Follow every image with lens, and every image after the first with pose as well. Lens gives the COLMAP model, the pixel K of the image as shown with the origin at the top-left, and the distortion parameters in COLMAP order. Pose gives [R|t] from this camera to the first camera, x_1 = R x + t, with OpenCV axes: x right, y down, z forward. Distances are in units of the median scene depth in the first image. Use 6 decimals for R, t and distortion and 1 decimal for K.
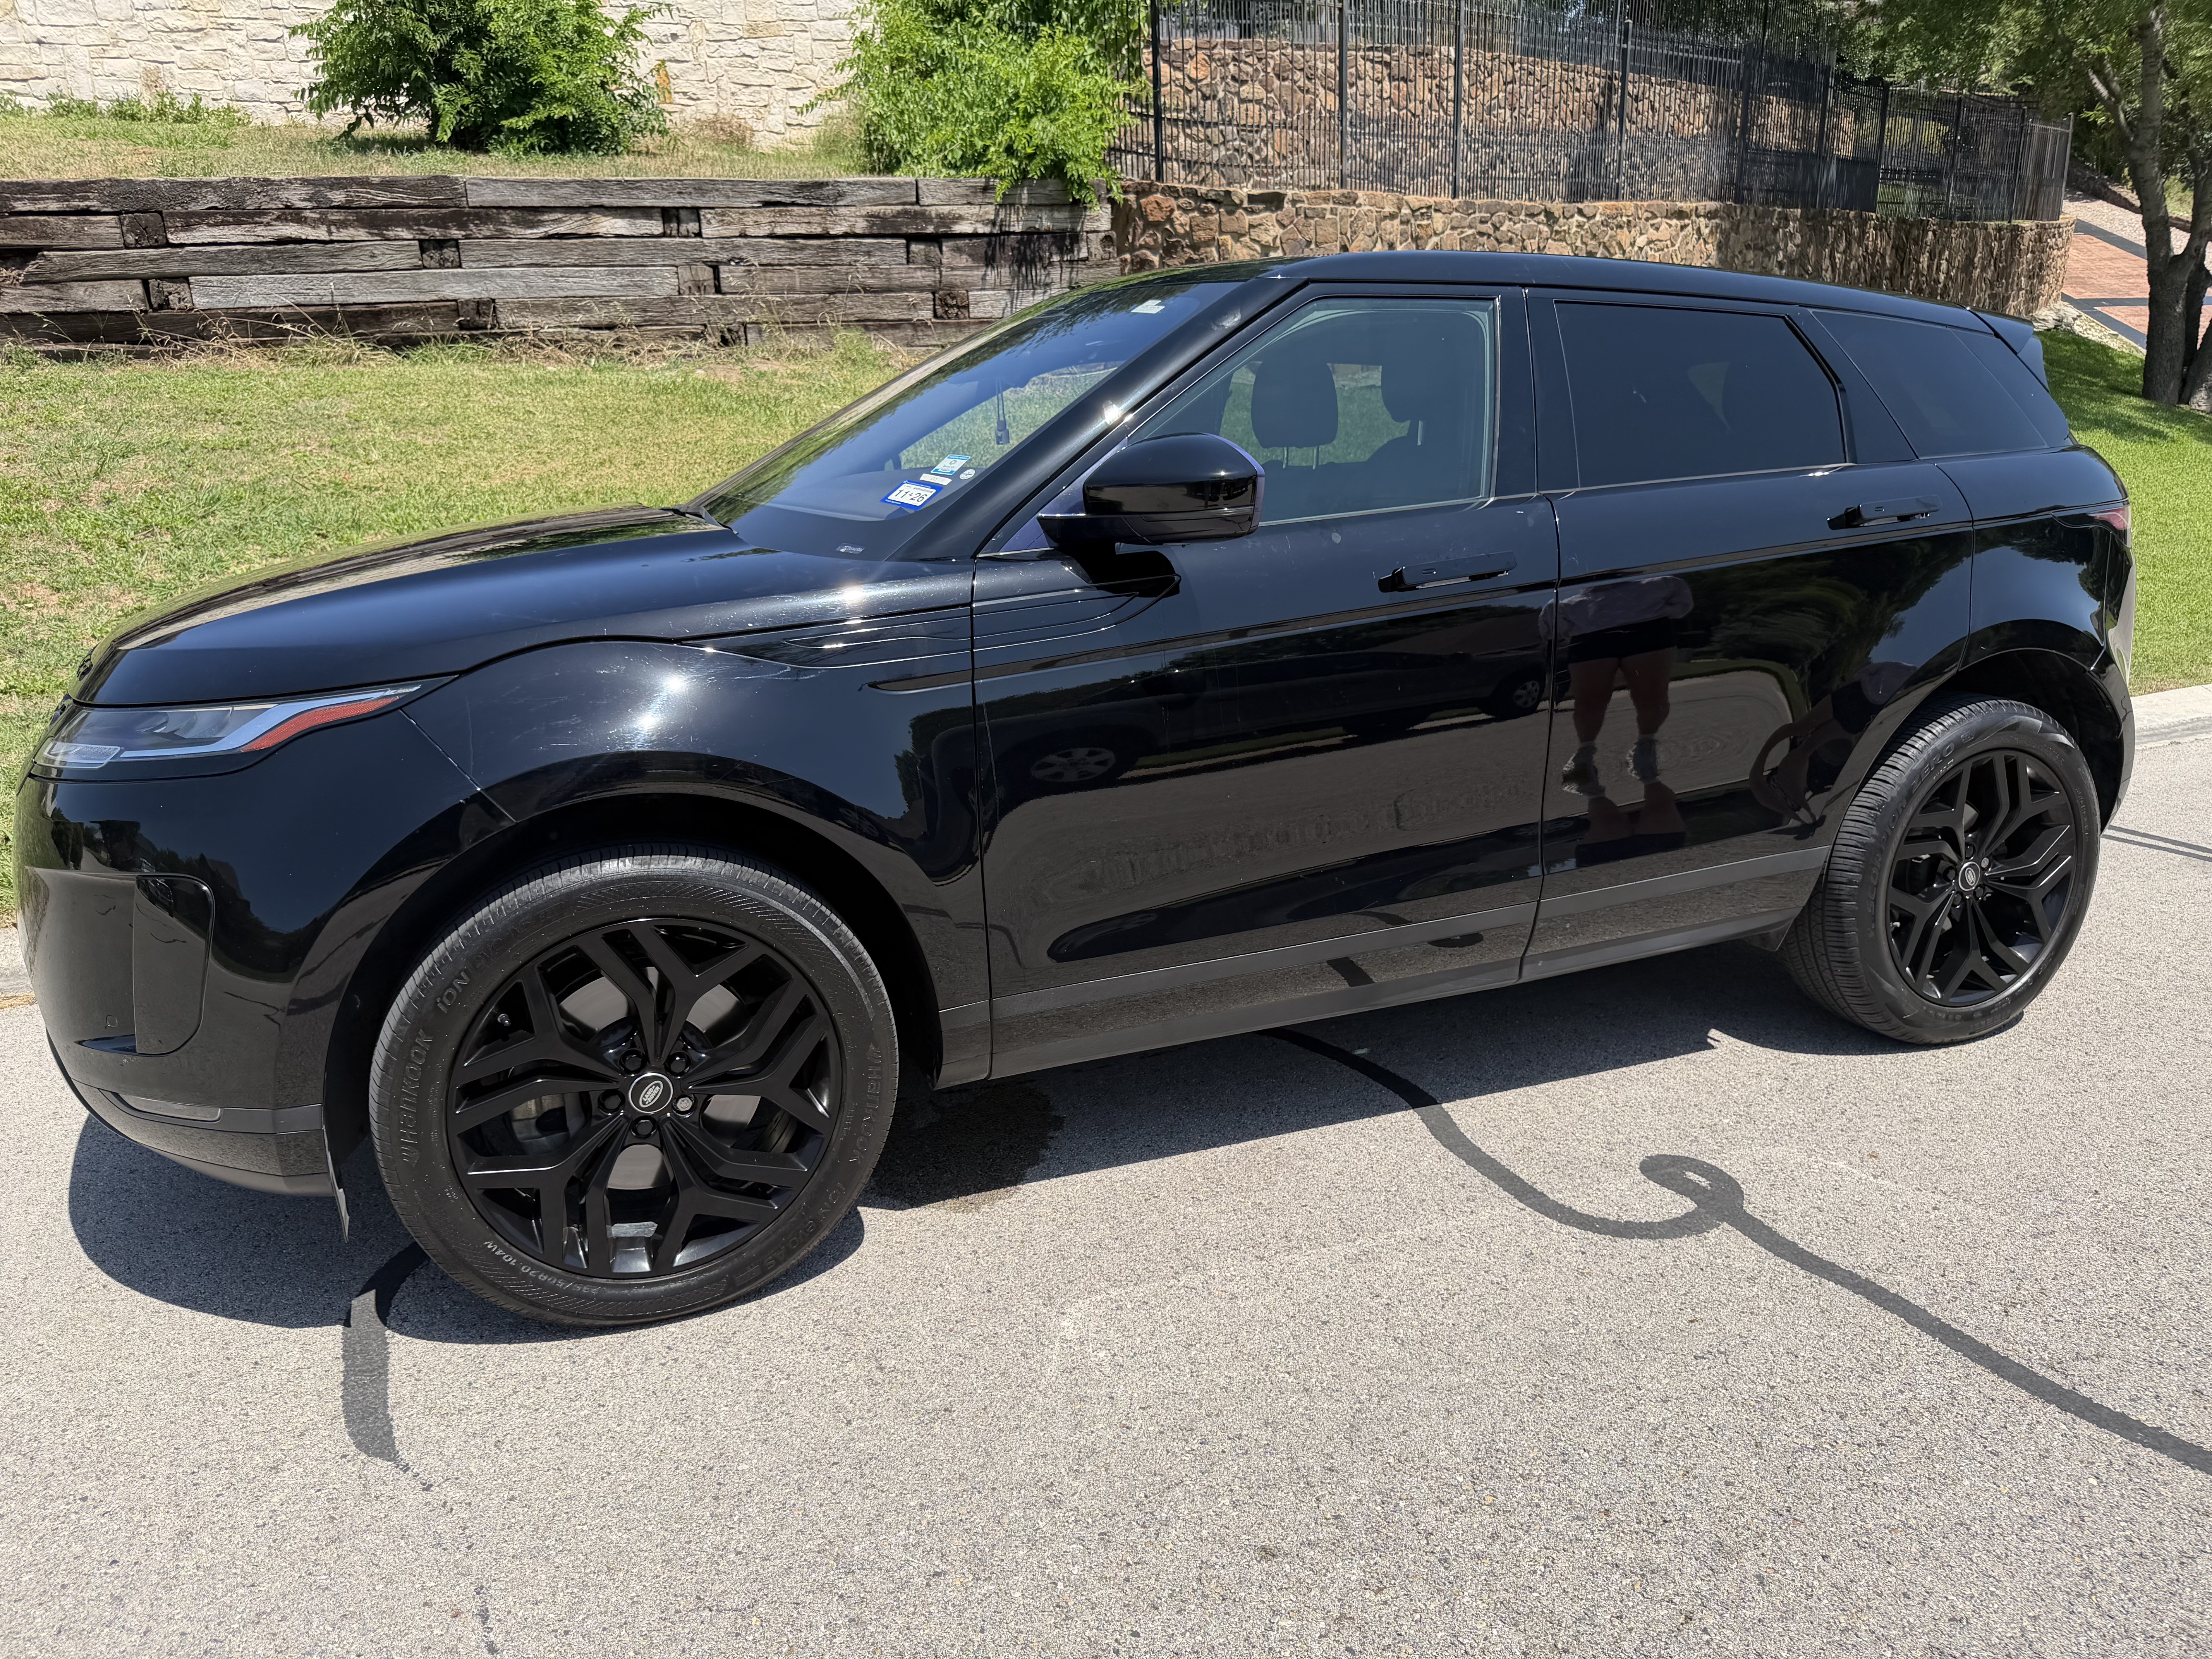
lens RADIAL K [[1690.9, 0, 1106.0], [0, 1690.9, 829.5], [0, 0, 1]] dist [-0.061667, 0.030890]
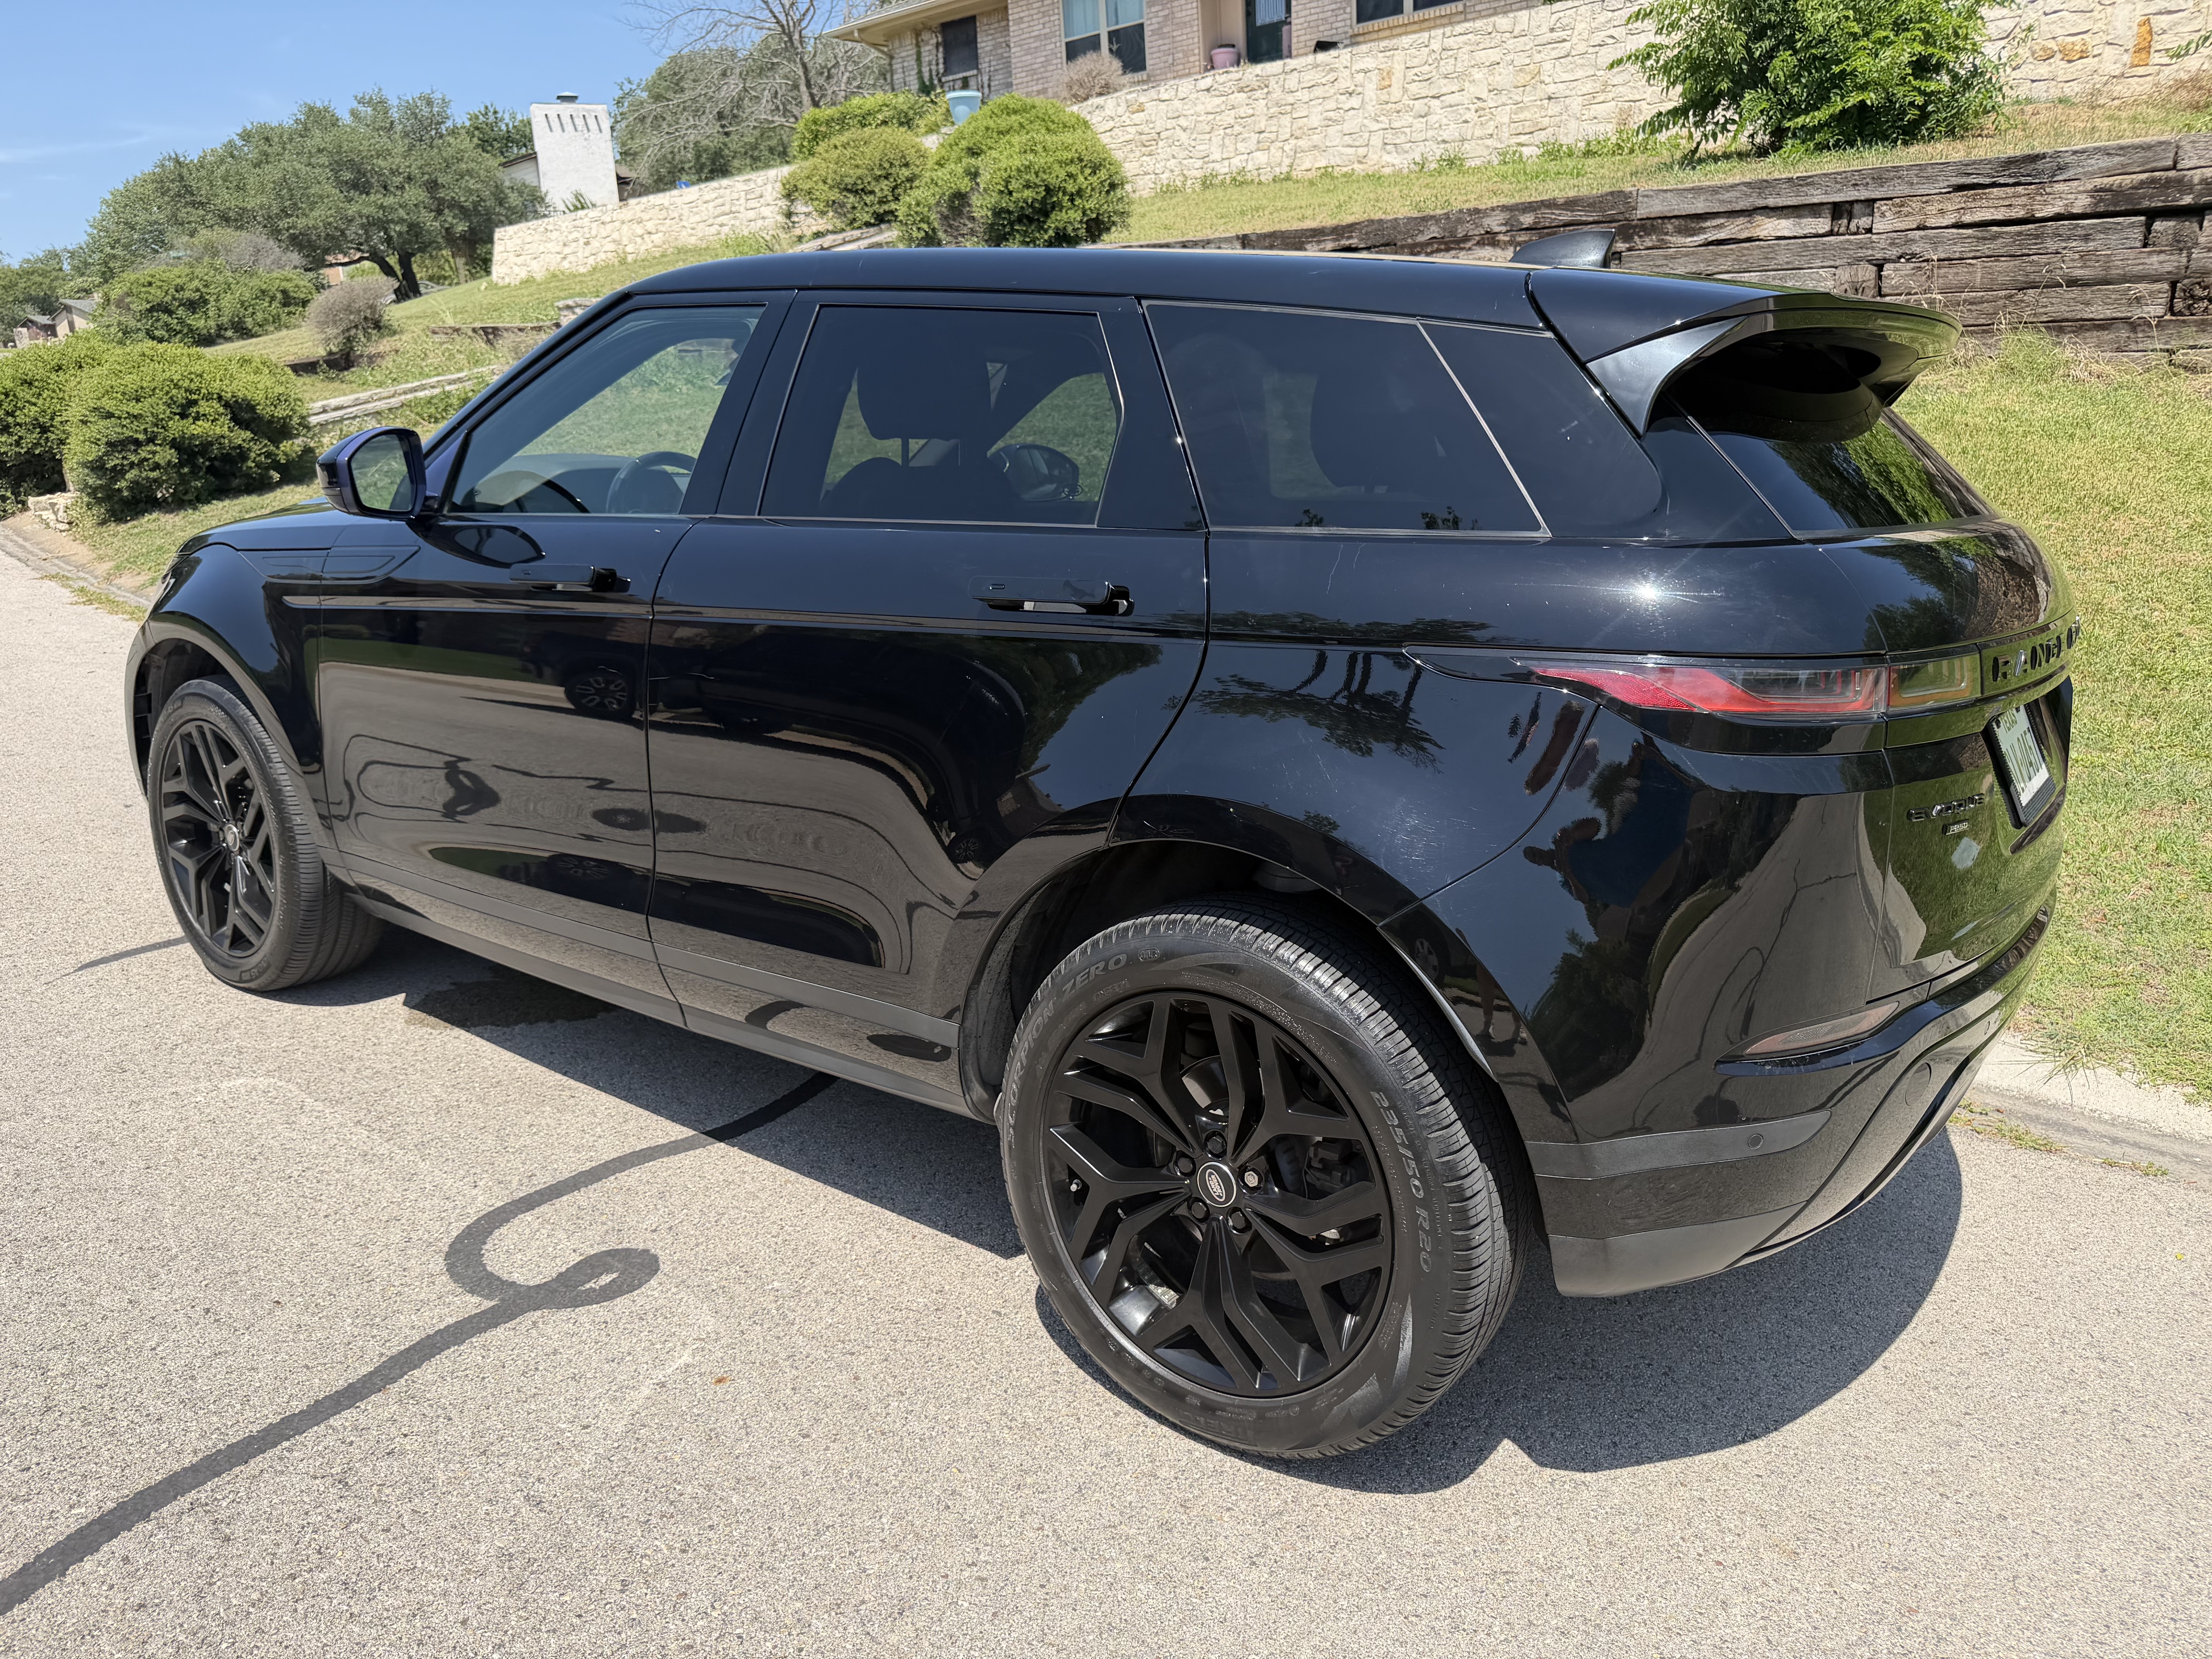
lens RADIAL K [[1690.9, 0, 1106.0], [0, 1690.9, 829.5], [0, 0, 1]] dist [-0.061667, 0.030890]
pose [[0.484628, 0.215645, -0.847722, 0.378673], [-0.220823, 0.967906, 0.119977, -0.060535], [0.846388, 0.129053, 0.516694, 0.233171]]
